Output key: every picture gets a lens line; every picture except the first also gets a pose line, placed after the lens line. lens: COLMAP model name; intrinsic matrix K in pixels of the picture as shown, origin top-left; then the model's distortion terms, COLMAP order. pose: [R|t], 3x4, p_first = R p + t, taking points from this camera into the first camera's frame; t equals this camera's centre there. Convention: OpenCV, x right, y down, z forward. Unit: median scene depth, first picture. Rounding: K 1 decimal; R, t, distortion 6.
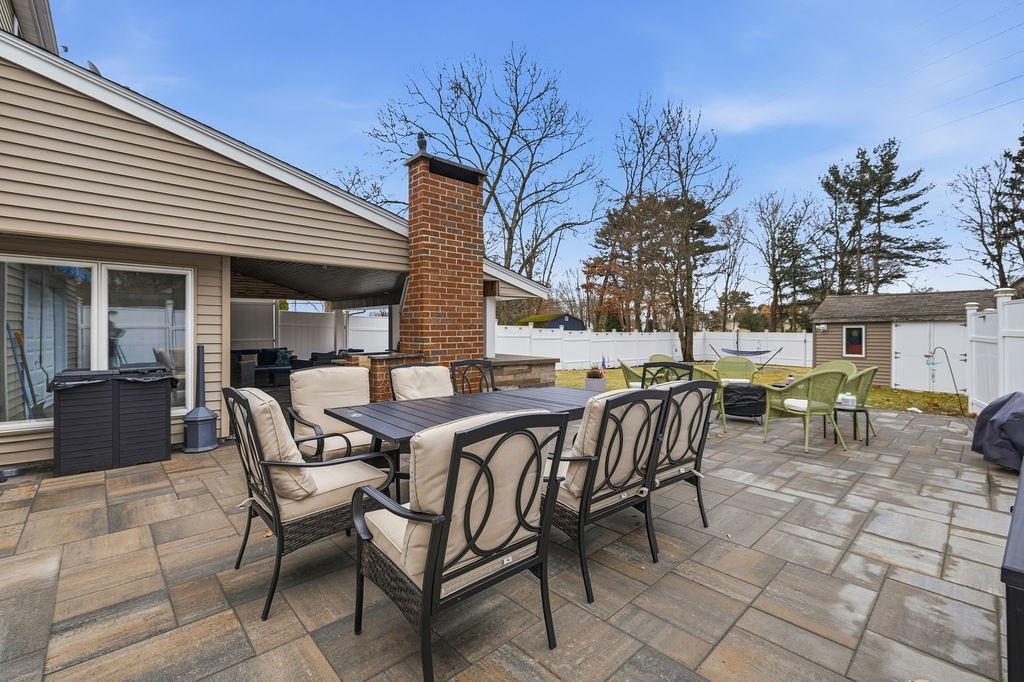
lens RADIAL K [[444.3, 0, 507.3], [0, 444.3, 329.3], [0, 0, 1]] dist [-0.001451, 0.000022]
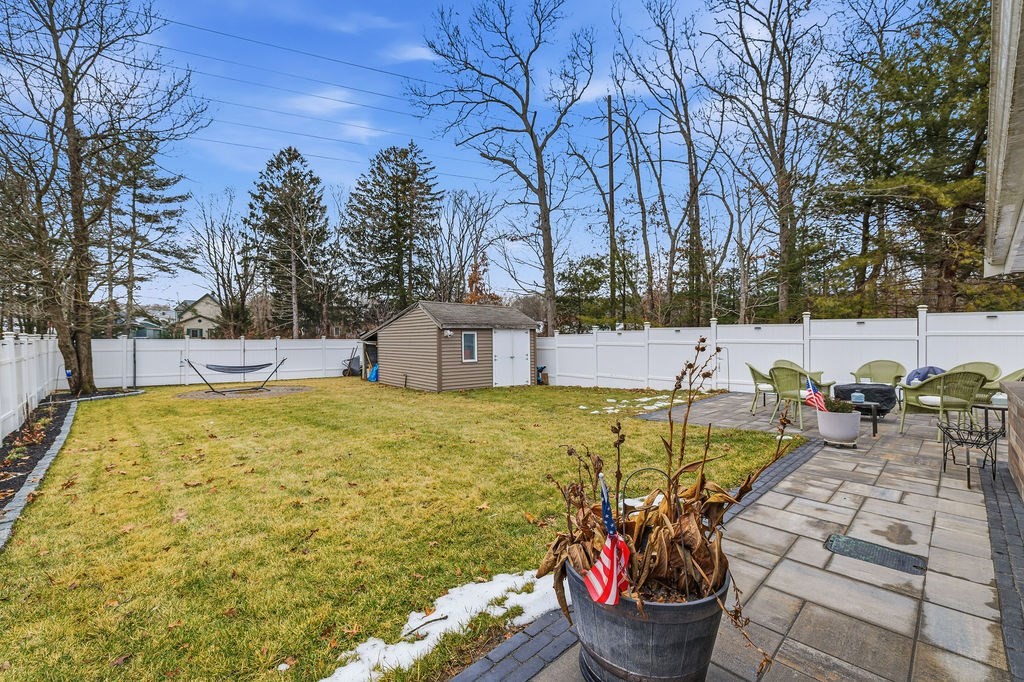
lens RADIAL K [[425.8, 0, 506.3], [0, 425.8, 338.3], [0, 0, 1]] dist [-0.000207, -0.000001]
pose [[-0.017826, -0.010555, 0.999785, -0.078291], [-0.002306, 0.999942, 0.010516, -0.001425], [-0.999838, -0.002118, -0.017850, 0.340703]]
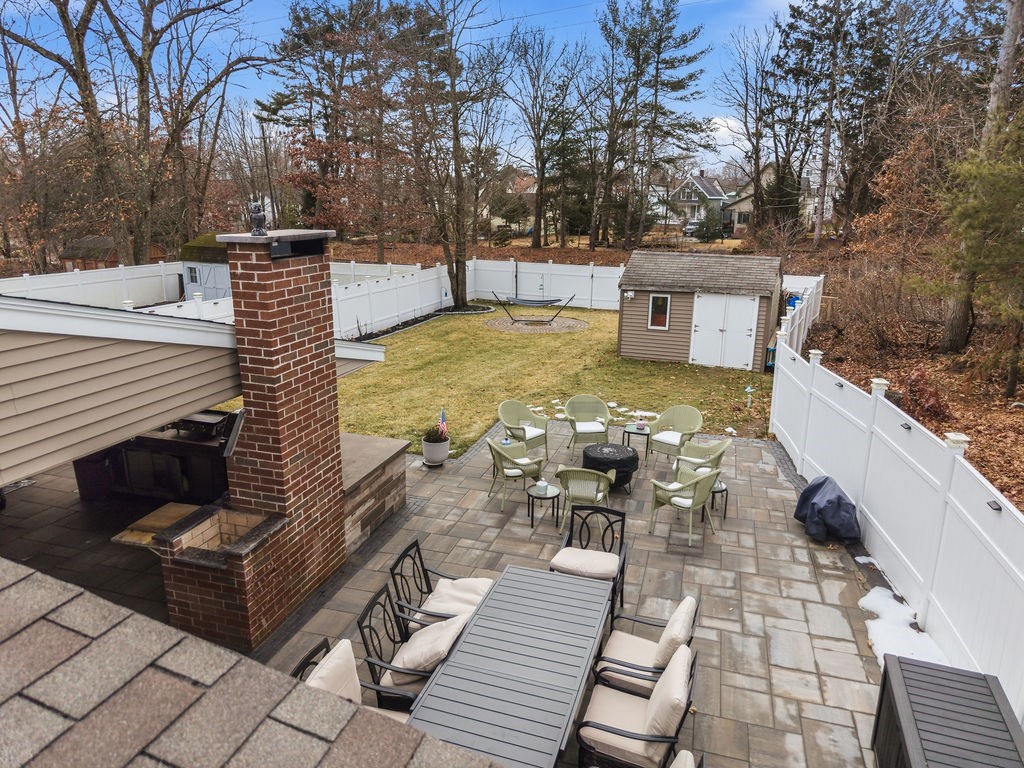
lens RADIAL K [[682.7, 0, 516.9], [0, 682.7, 385.9], [0, 0, 1]] dist [0.052937, -0.096331]
pose [[0.860835, -0.125981, 0.493043, -0.059560], [-0.008521, 0.965168, 0.261494, -0.068364], [-0.508812, -0.229304, 0.829777, -0.011156]]
